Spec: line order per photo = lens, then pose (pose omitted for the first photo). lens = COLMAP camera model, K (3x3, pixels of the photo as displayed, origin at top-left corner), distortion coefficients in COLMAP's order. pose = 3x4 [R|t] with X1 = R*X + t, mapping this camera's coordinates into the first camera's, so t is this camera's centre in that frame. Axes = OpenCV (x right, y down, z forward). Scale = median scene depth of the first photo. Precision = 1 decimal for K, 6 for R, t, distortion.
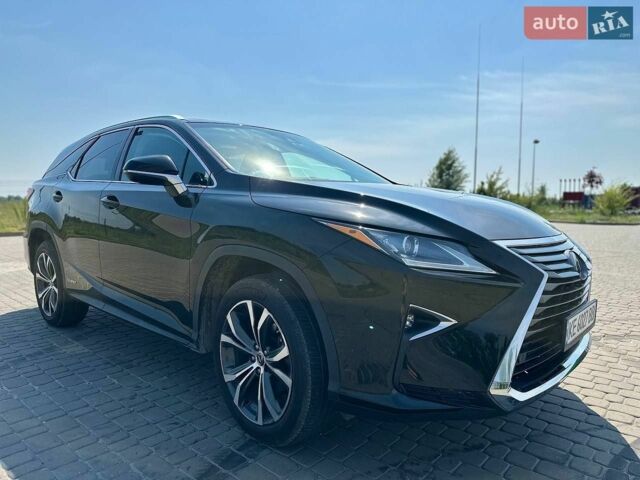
lens RADIAL K [[456.5, 0, 319.7], [0, 456.5, 265.5], [0, 0, 1]] dist [-0.004496, -0.003436]
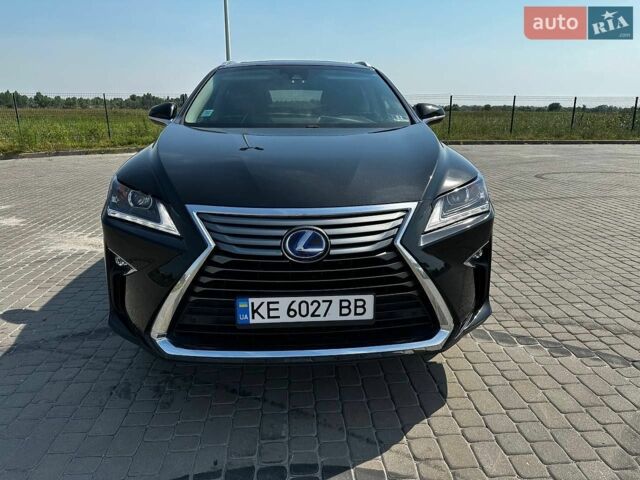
lens RADIAL K [[460.9, 0, 334.6], [0, 460.9, 240.6], [0, 0, 1]] dist [-0.001392, -0.001551]
pose [[0.722594, 0.190038, -0.664638, 1.115776], [-0.096870, 0.979820, 0.174840, -0.159408], [0.684452, -0.061955, 0.726421, 0.369049]]
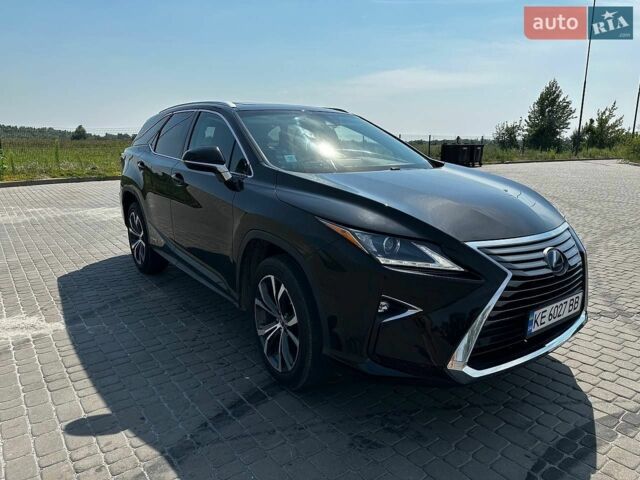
lens RADIAL K [[456.5, 0, 319.7], [0, 456.5, 265.5], [0, 0, 1]] dist [-0.004496, -0.003436]
pose [[0.981286, 0.051243, -0.185610, 0.193121], [-0.025547, 0.990065, 0.138273, -0.121125], [0.190851, -0.130944, 0.972846, -0.176705]]
